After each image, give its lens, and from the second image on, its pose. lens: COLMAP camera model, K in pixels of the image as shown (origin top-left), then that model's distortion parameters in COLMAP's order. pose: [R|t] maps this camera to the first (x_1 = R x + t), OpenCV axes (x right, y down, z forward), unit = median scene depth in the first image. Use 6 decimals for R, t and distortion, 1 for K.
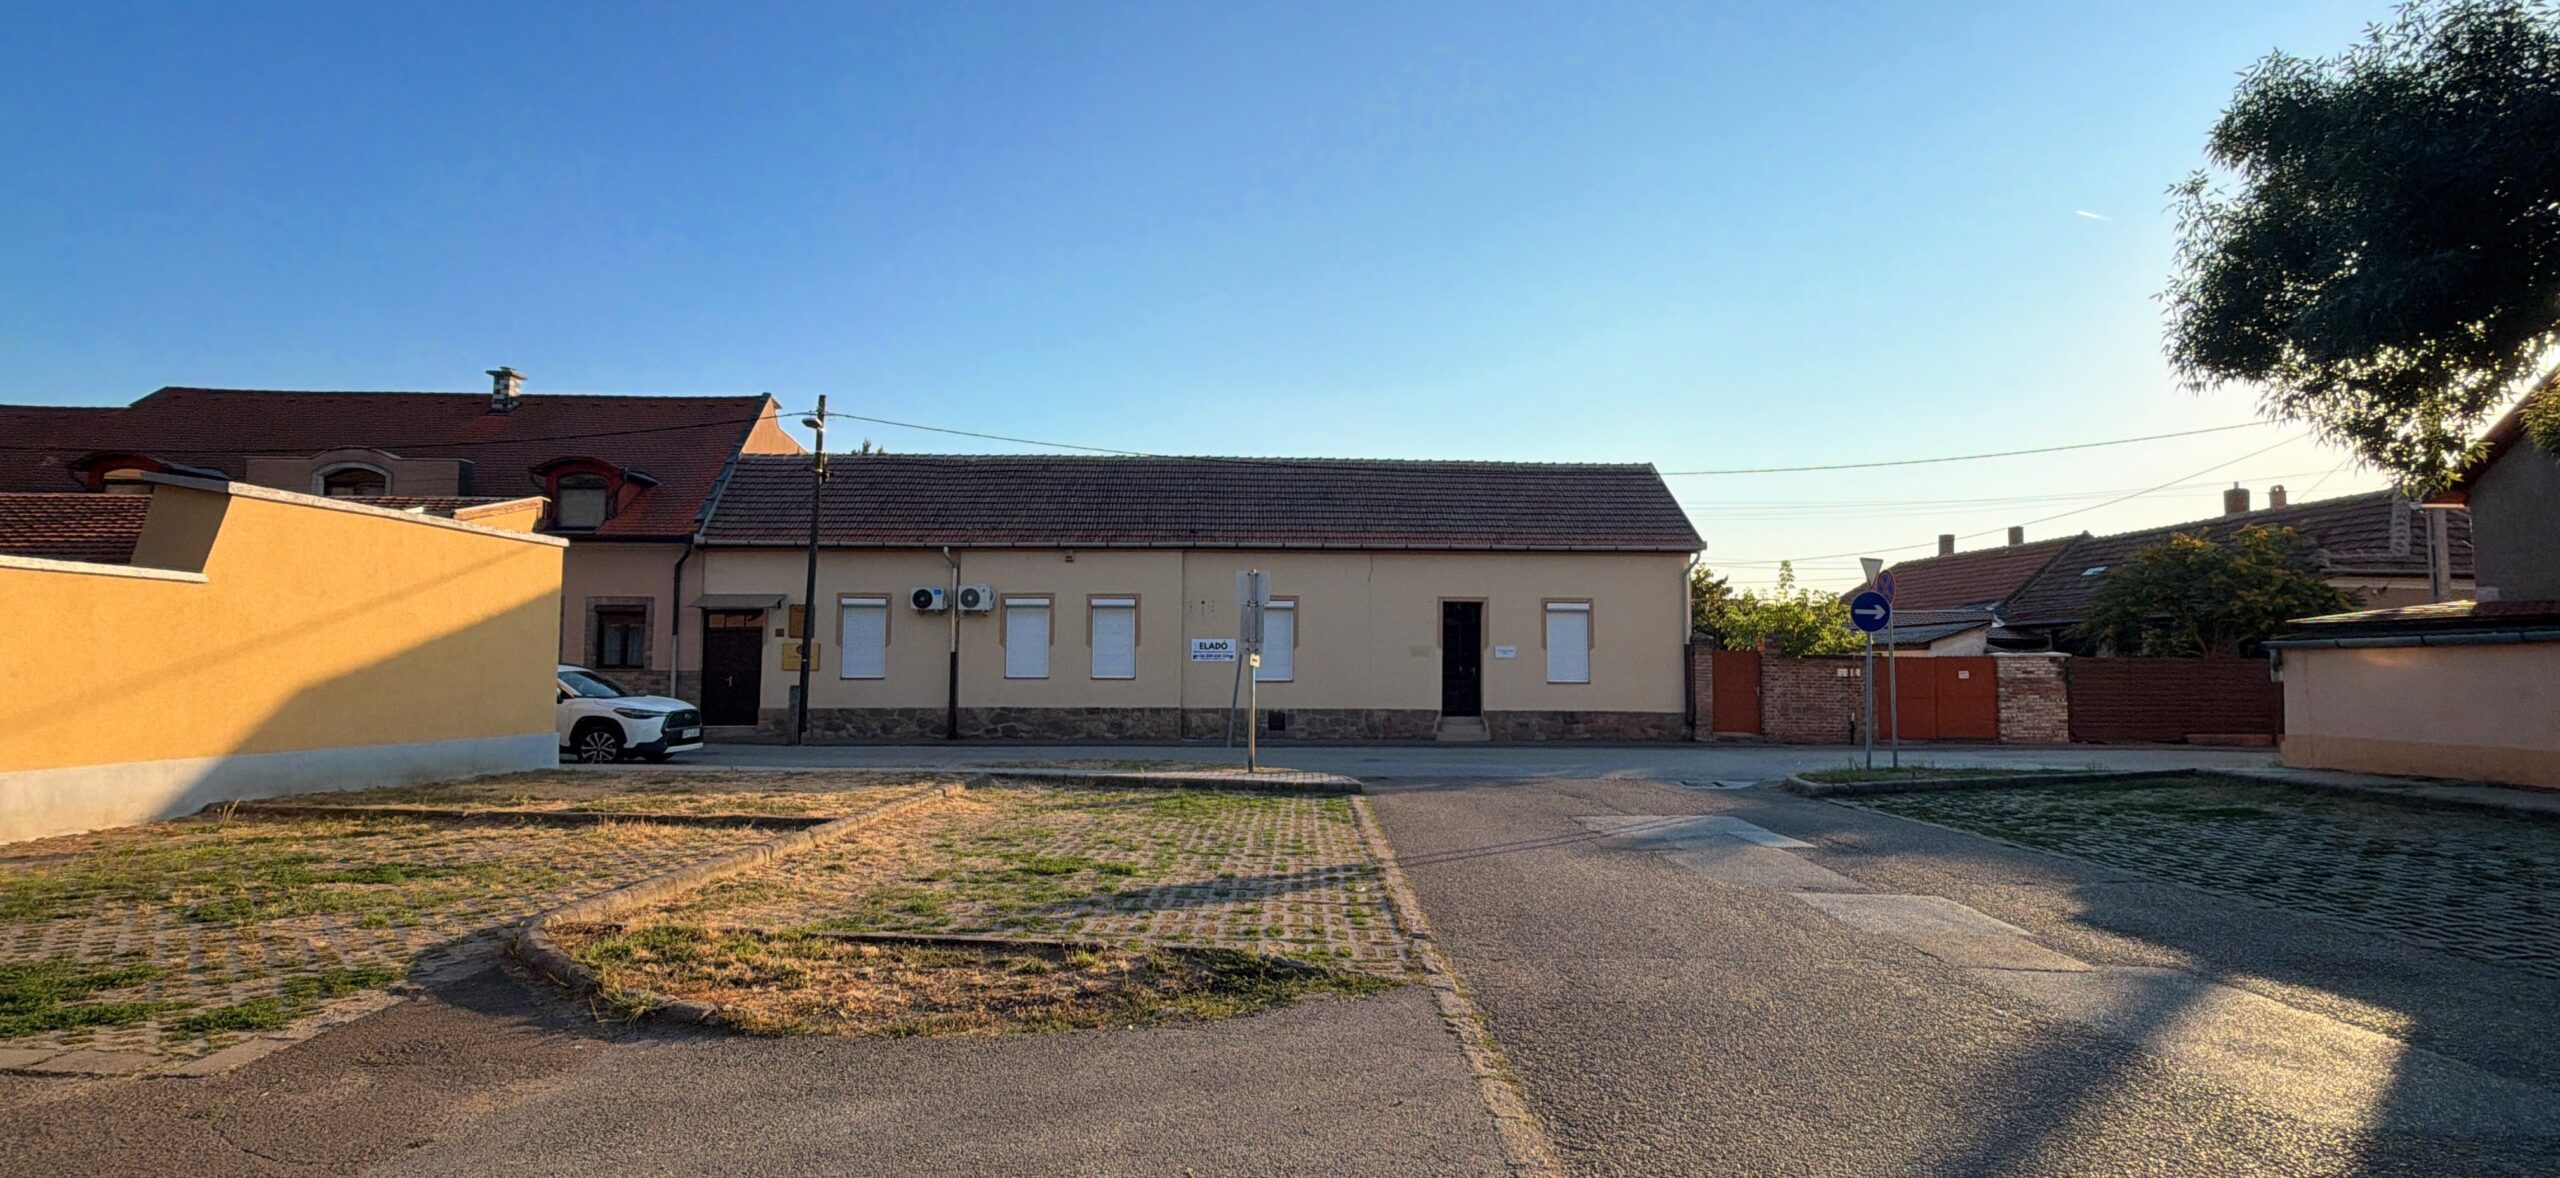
lens RADIAL K [[1169.2, 0, 1280.0], [0, 1169.2, 589.0], [0, 0, 1]] dist [-0.000982, -0.000029]
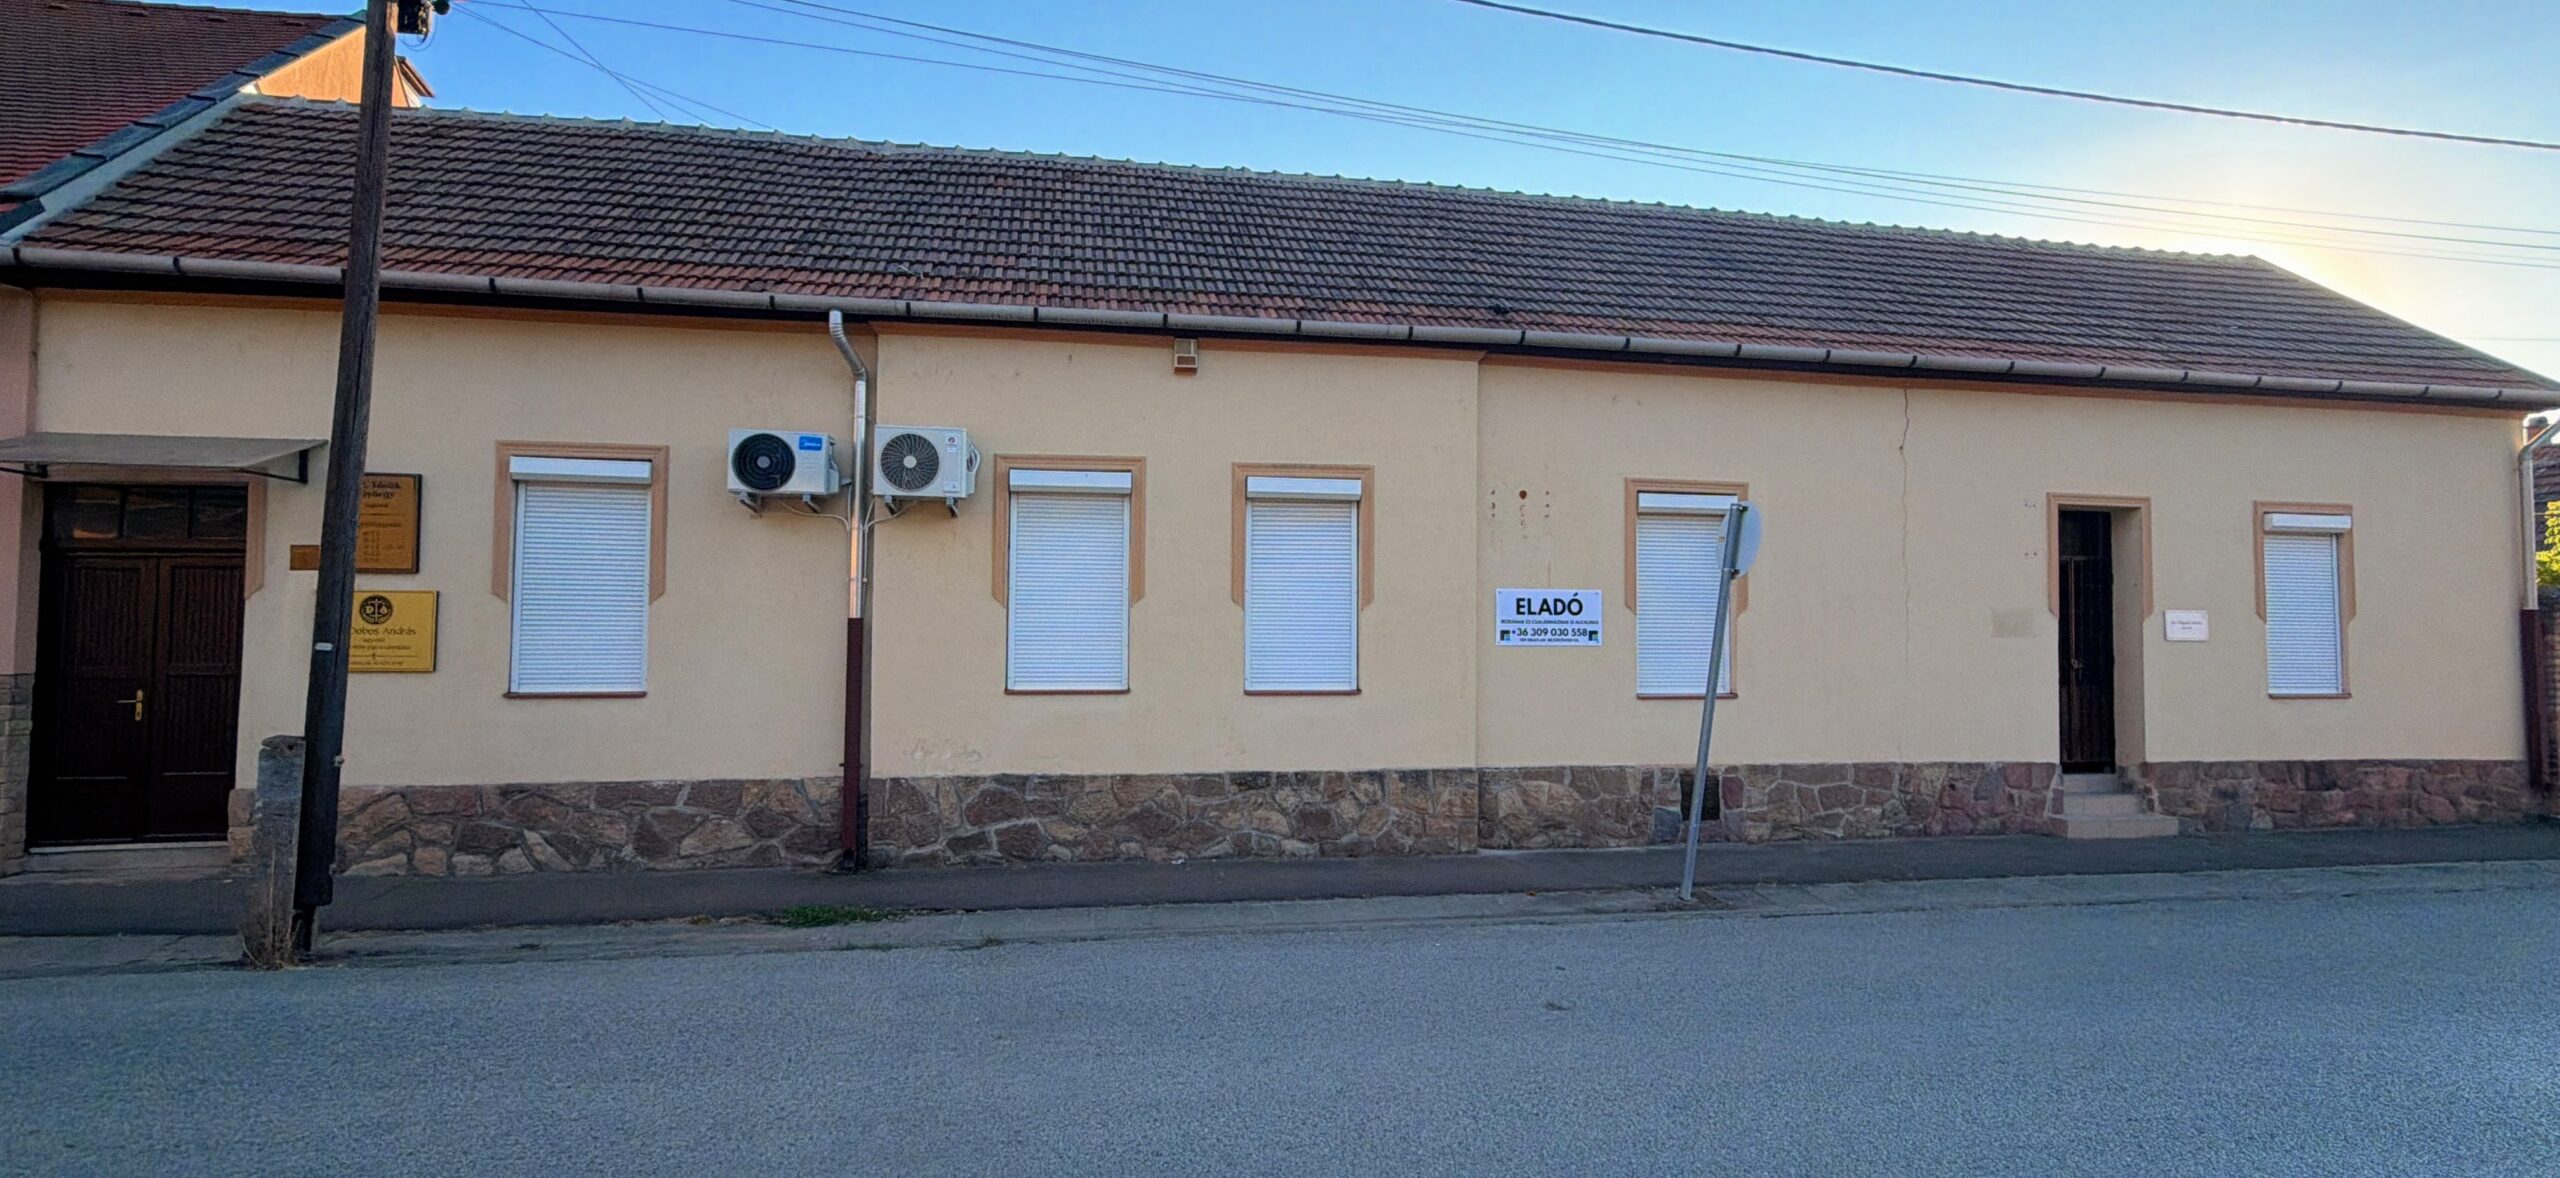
lens RADIAL K [[1169.2, 0, 1280.0], [0, 1169.2, 589.0], [0, 0, 1]] dist [-0.000982, -0.000029]
pose [[0.989702, 0.008637, 0.142884, -0.203655], [-0.012665, 0.999547, 0.027305, 0.033775], [-0.142584, -0.028833, 0.989363, 0.635512]]
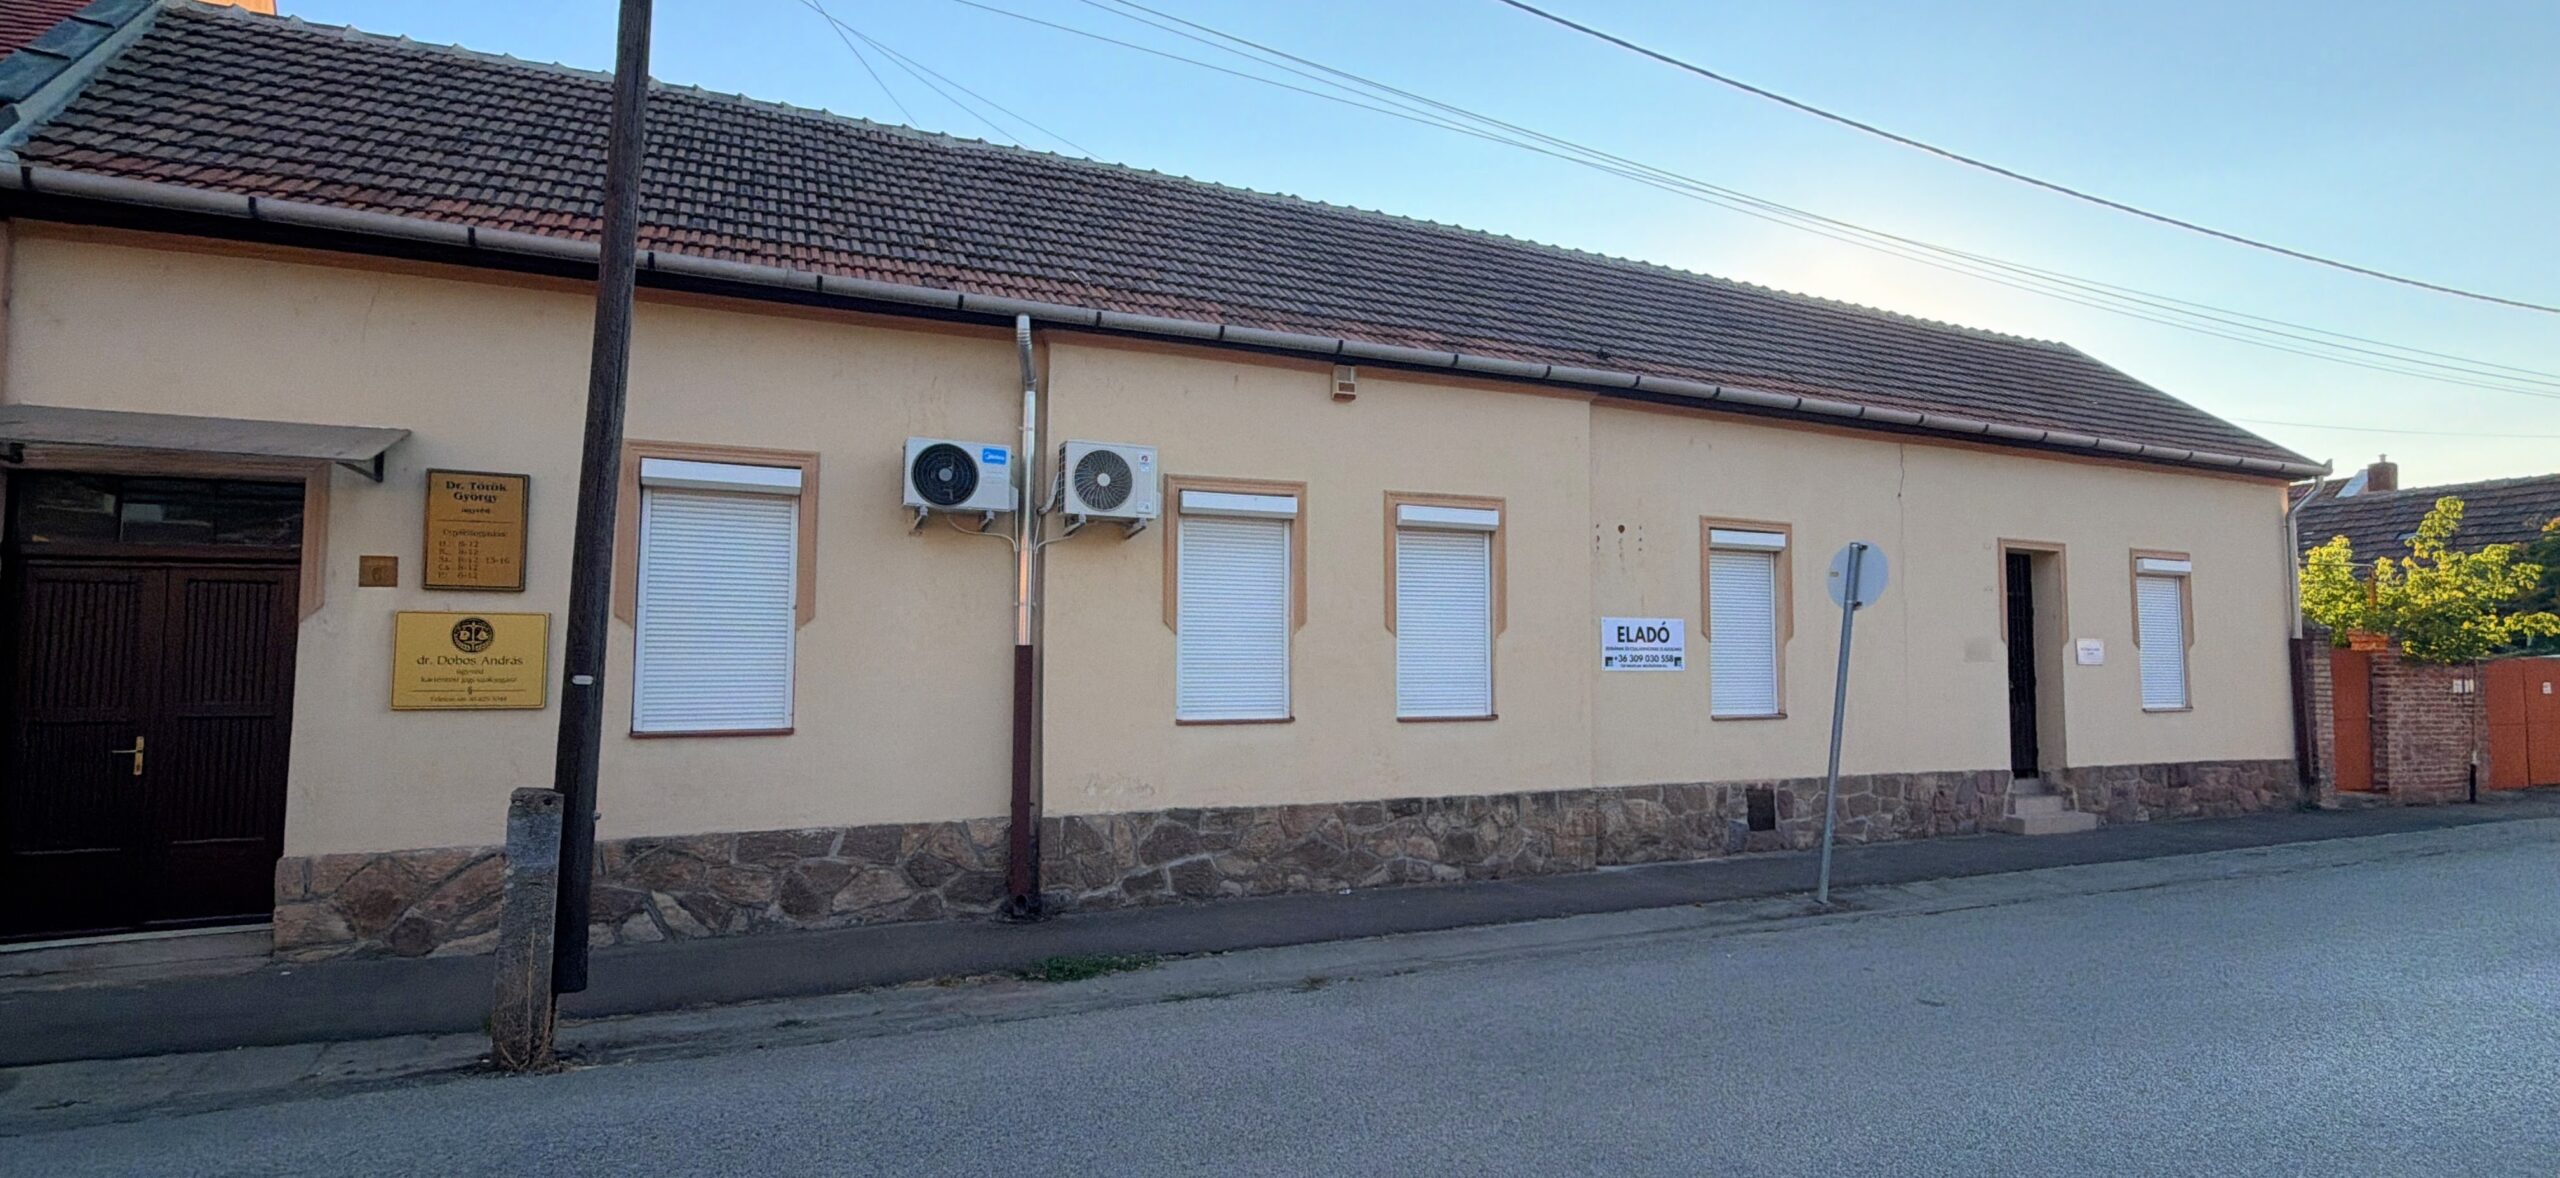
lens RADIAL K [[1169.2, 0, 1280.0], [0, 1169.2, 589.0], [0, 0, 1]] dist [-0.000982, -0.000029]
pose [[0.927835, 0.023148, 0.372271, -0.334911], [-0.025115, 0.999684, 0.000435, 0.036106], [-0.372143, -0.009753, 0.928124, 0.671555]]
